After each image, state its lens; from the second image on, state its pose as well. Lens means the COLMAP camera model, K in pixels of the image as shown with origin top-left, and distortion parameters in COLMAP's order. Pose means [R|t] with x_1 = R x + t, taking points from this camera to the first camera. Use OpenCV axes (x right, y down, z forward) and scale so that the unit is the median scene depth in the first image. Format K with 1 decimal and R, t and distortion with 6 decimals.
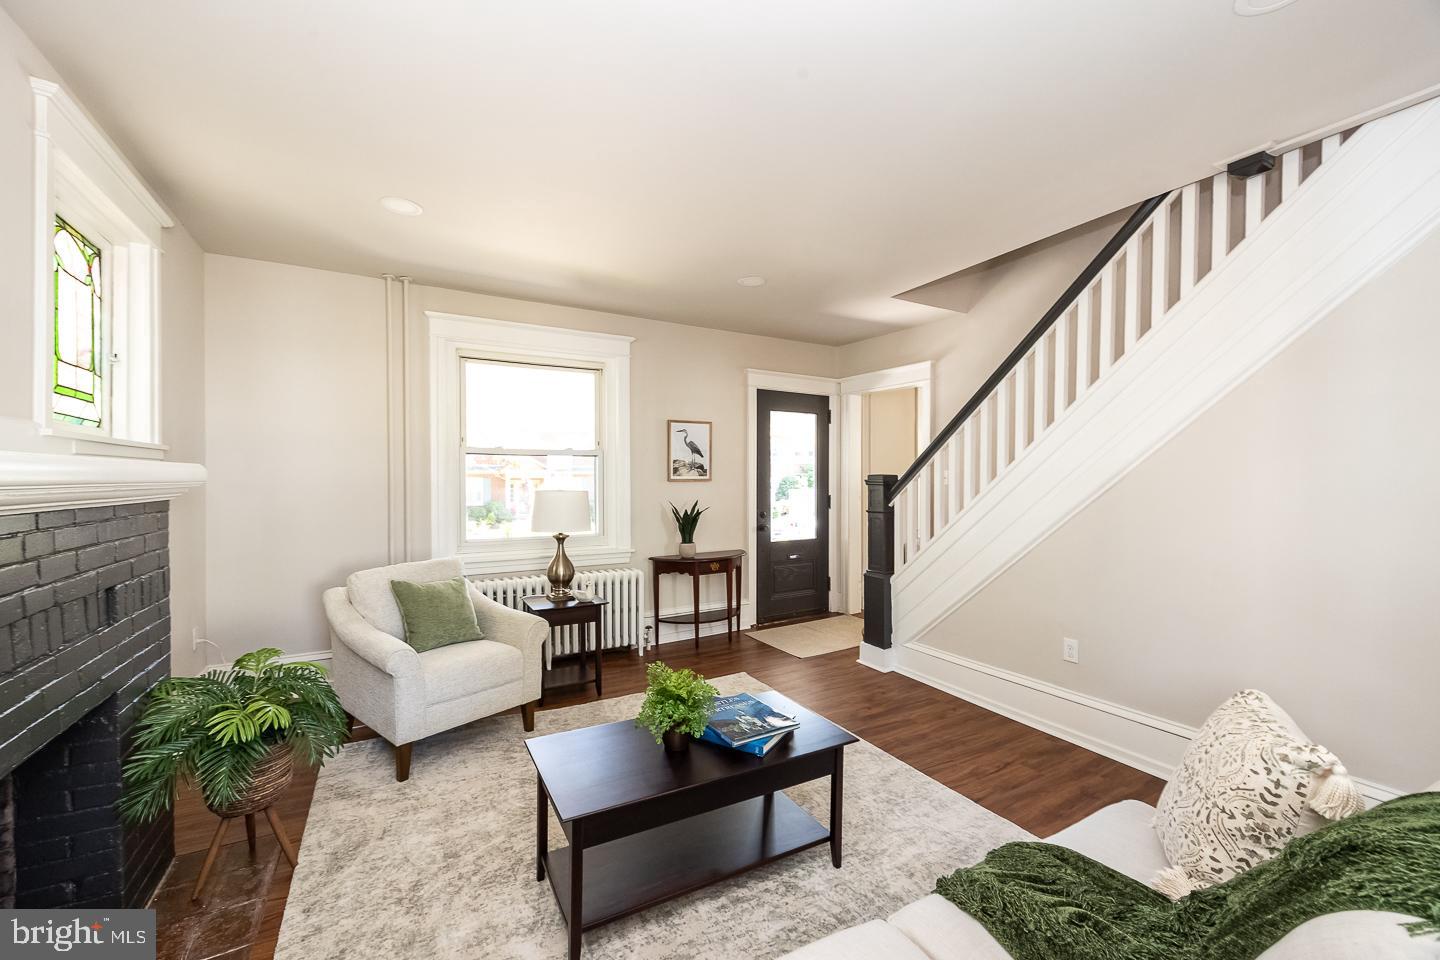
lens RADIAL K [[557.0, 0, 717.2], [0, 557.0, 481.8], [0, 0, 1]] dist [-0.002832, 0.000434]
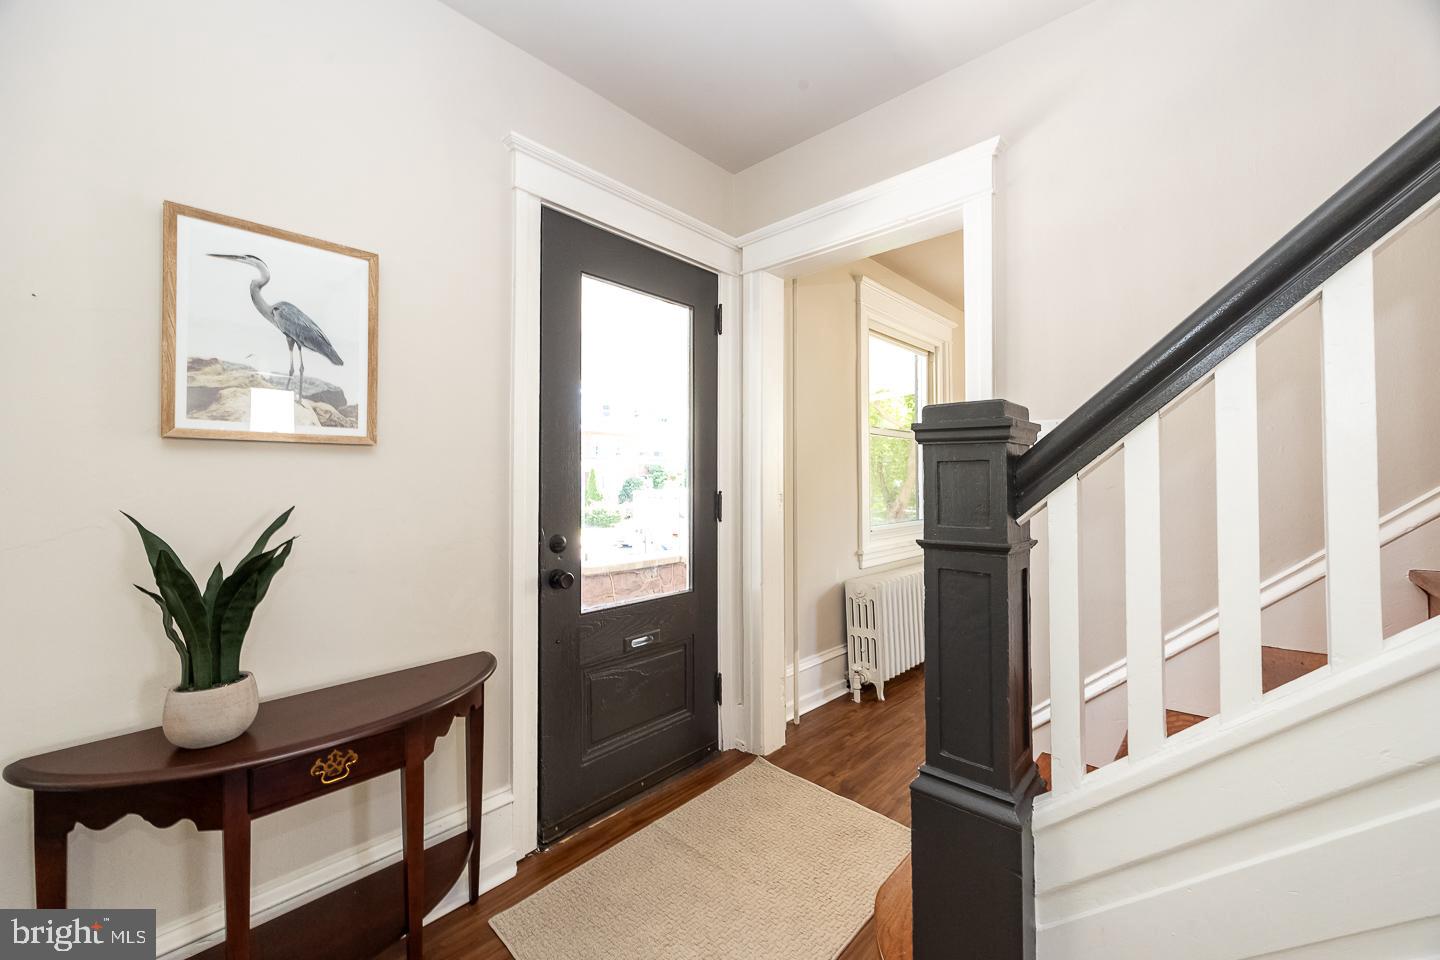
lens RADIAL K [[557.0, 0, 714.6], [0, 557.0, 474.9], [0, 0, 1]] dist [-0.002832, 0.000434]
pose [[0.962947, 0.003714, 0.269667, 0.088383], [0.000775, 0.999863, -0.016538, 0.020690], [-0.269691, 0.016134, 0.962812, 0.656525]]
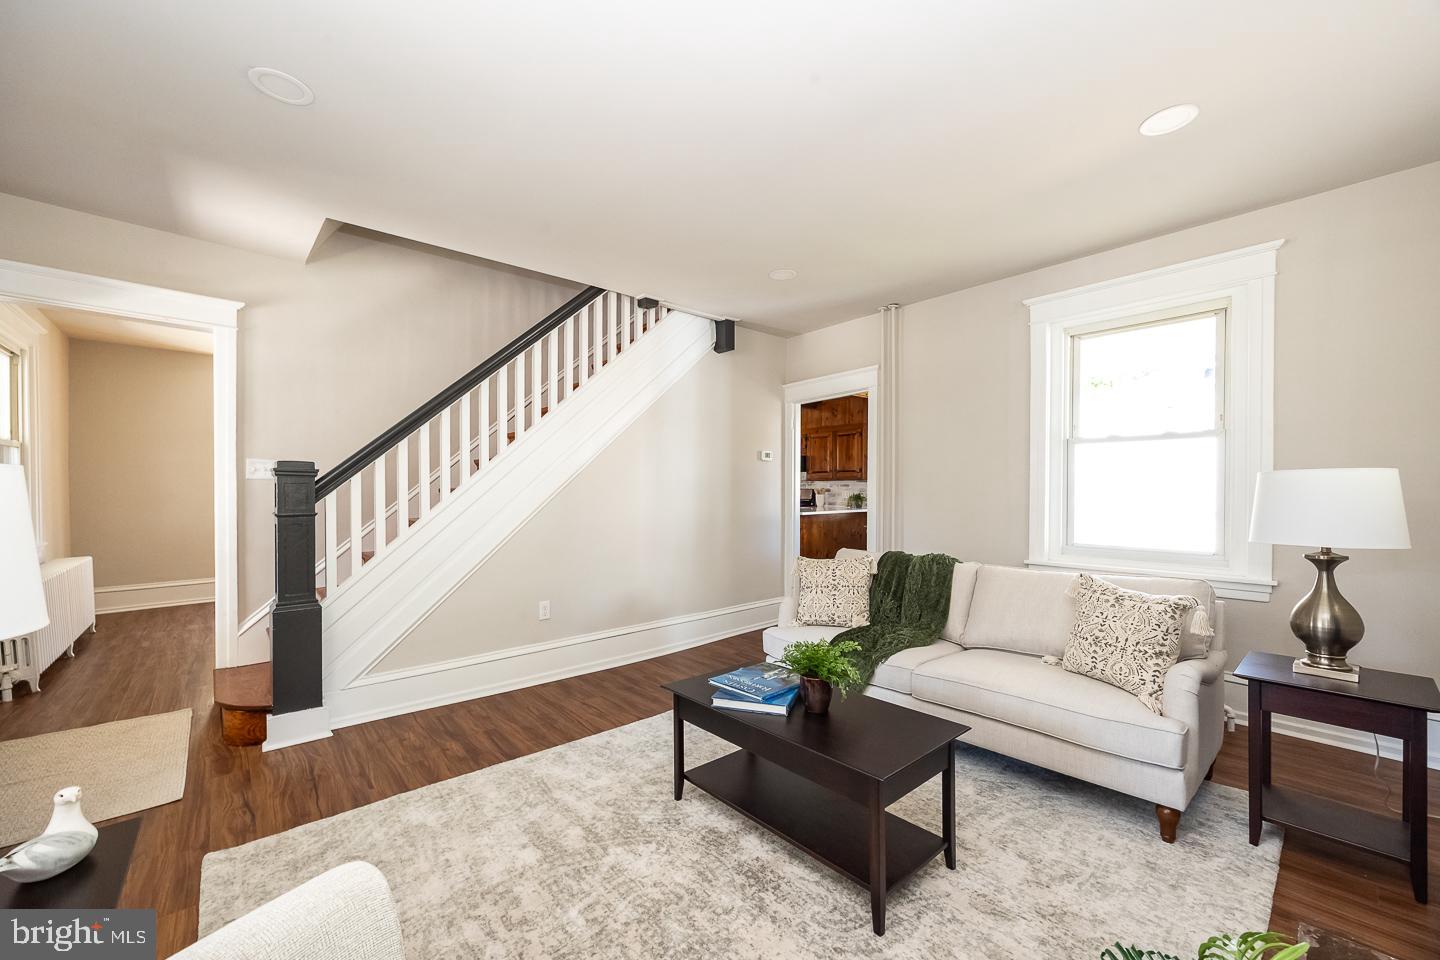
lens RADIAL K [[557.0, 0, 722.0], [0, 557.0, 489.6], [0, 0, 1]] dist [-0.002832, 0.000434]
pose [[-0.191513, 0.001193, 0.981489, -0.408835], [0.002735, 0.999996, -0.000681, 0.019774], [-0.981486, 0.002554, -0.191516, 0.515443]]
